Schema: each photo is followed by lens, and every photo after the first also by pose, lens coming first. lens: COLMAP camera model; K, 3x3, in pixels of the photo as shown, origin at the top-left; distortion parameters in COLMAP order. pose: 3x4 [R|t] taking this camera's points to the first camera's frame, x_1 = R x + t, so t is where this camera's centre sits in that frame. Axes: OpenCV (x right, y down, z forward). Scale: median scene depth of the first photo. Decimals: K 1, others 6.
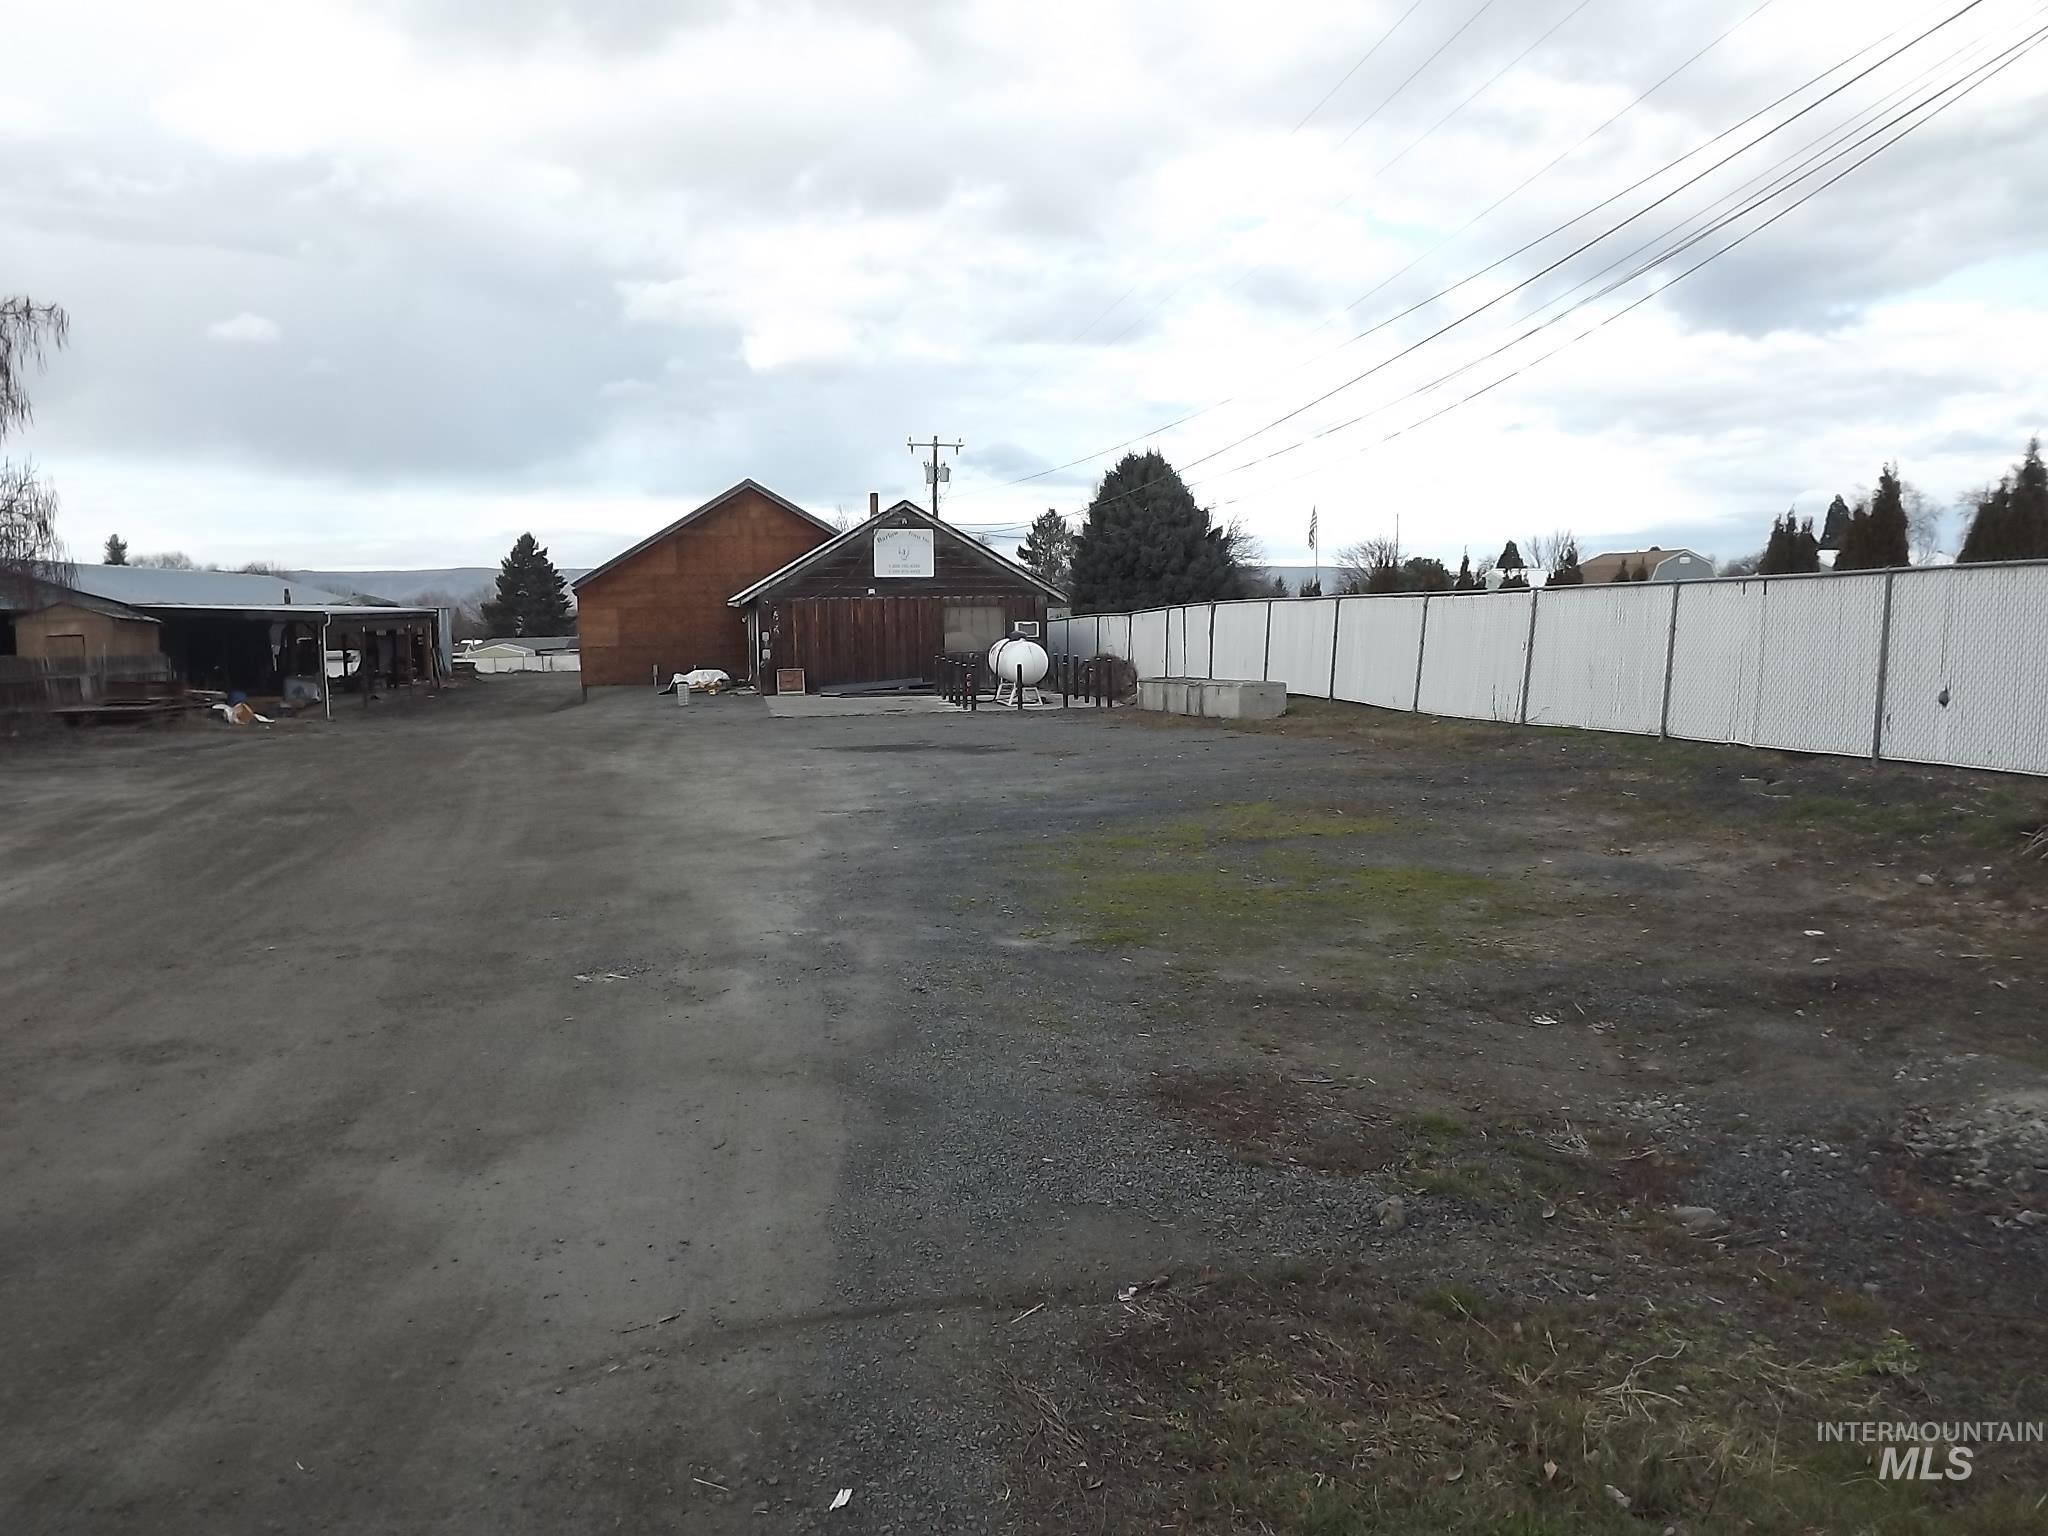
lens RADIAL K [[1479.5, 0, 1002.9], [0, 1479.5, 761.2], [0, 0, 1]] dist [-0.068566, 0.015509]
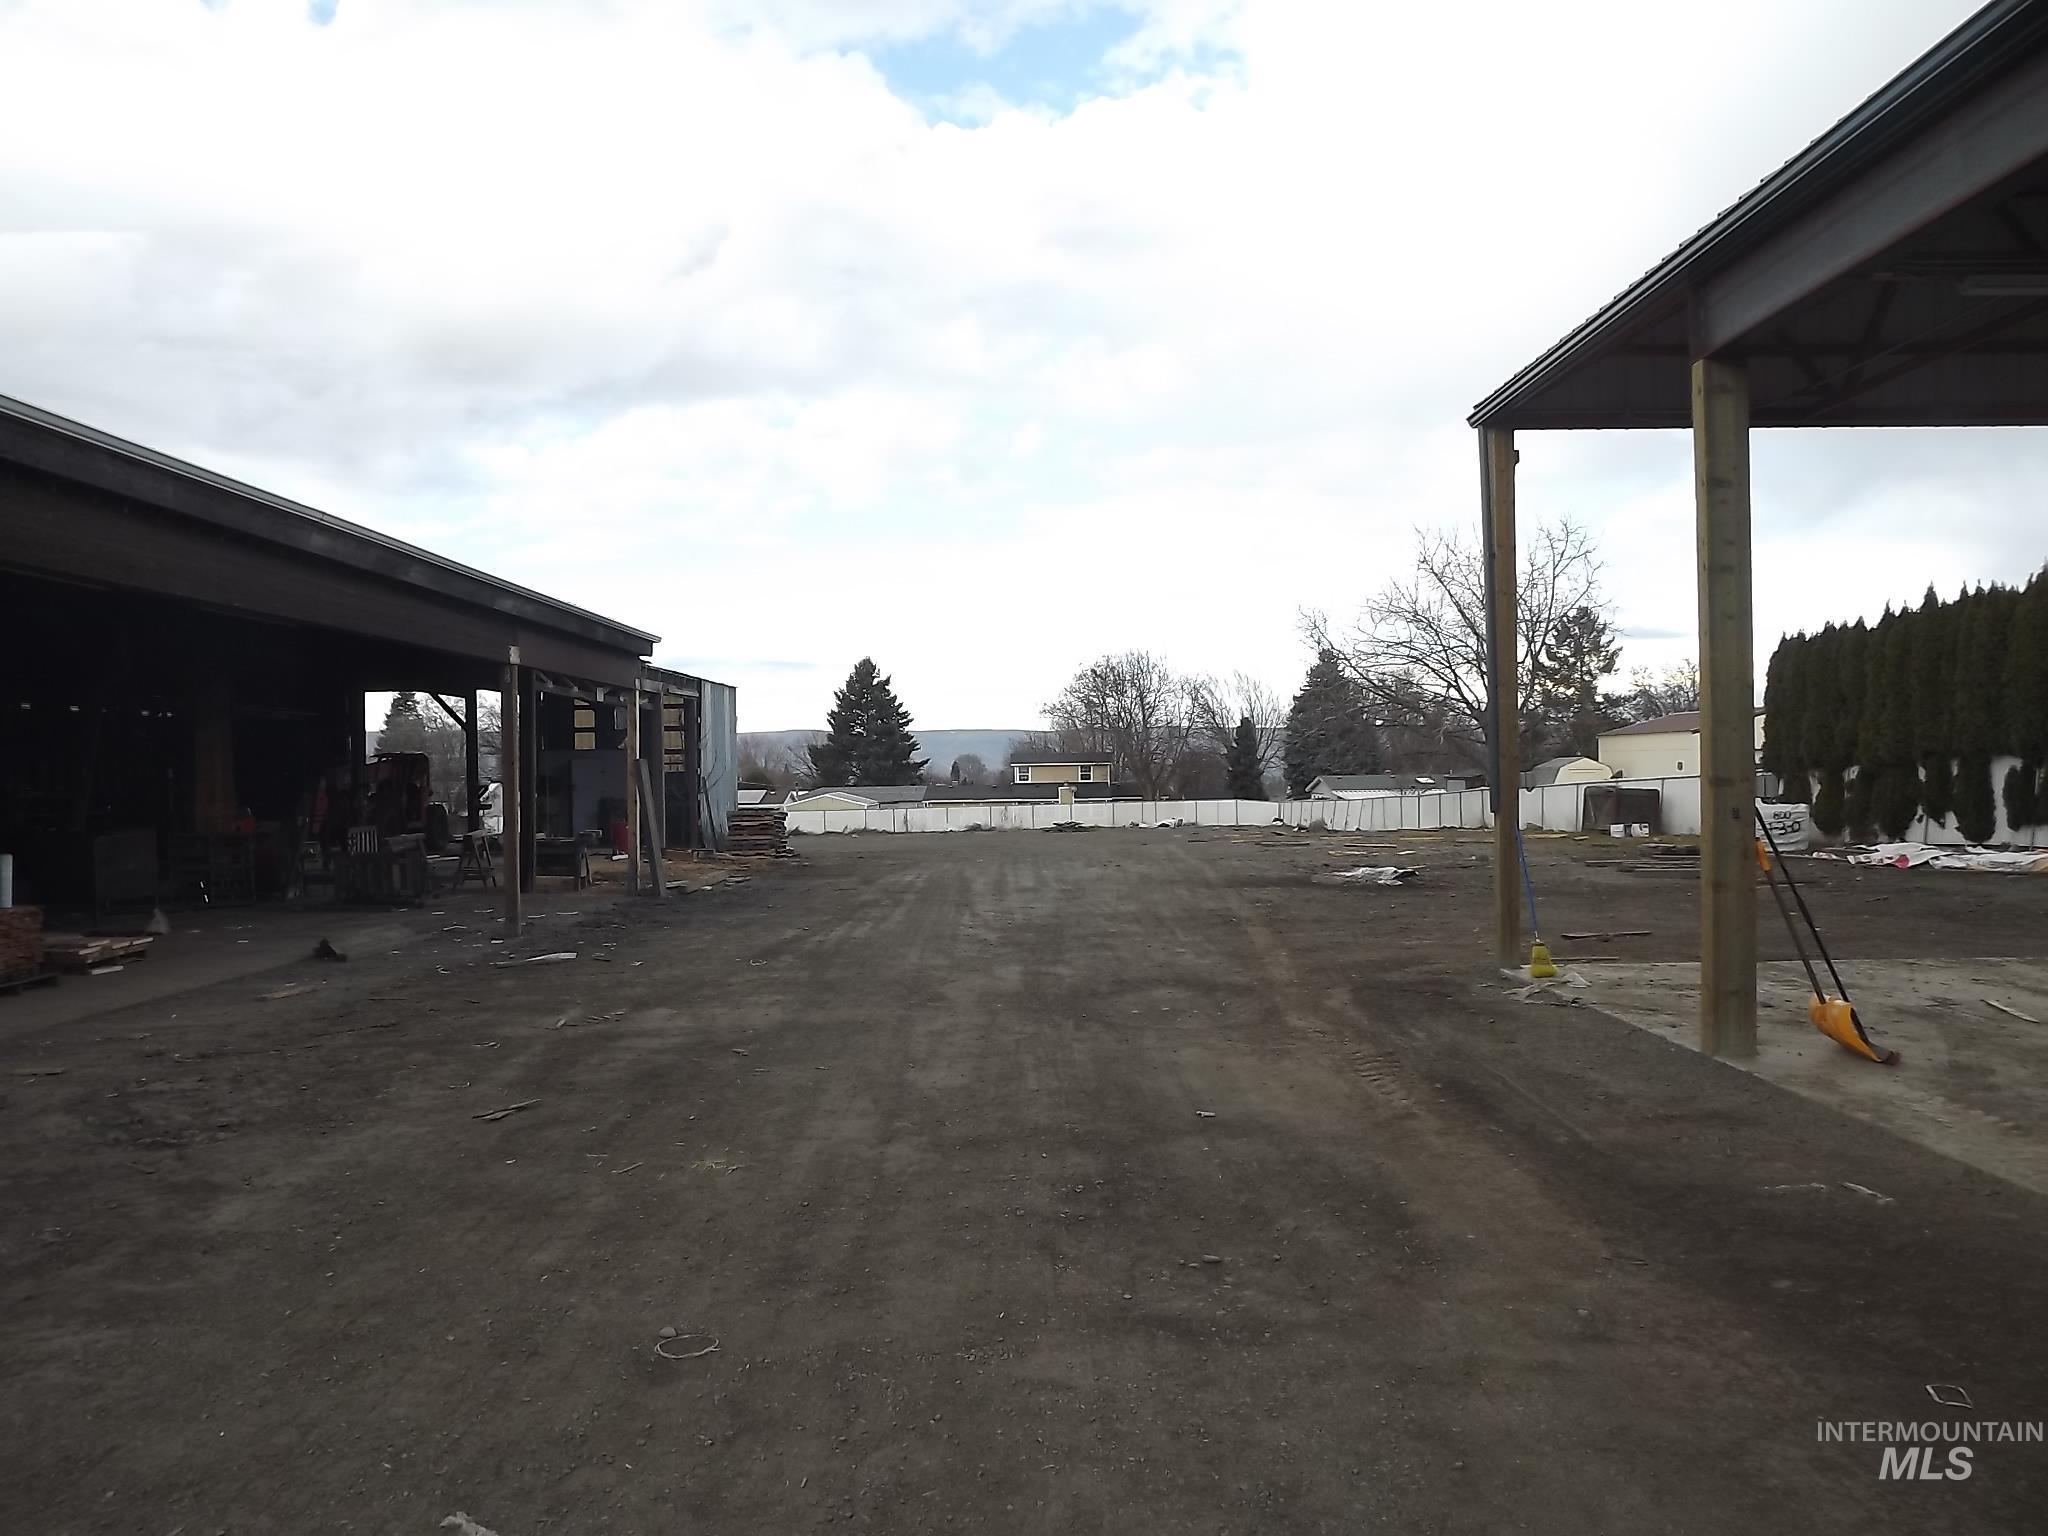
lens RADIAL K [[1479.5, 0, 978.4], [0, 1479.5, 773.4], [0, 0, 1]] dist [-0.068566, 0.015509]
pose [[0.974287, 0.014725, -0.224828, -0.485937], [-0.037722, 0.994438, -0.098338, -0.087645], [0.222130, 0.104291, 0.969423, 1.383479]]
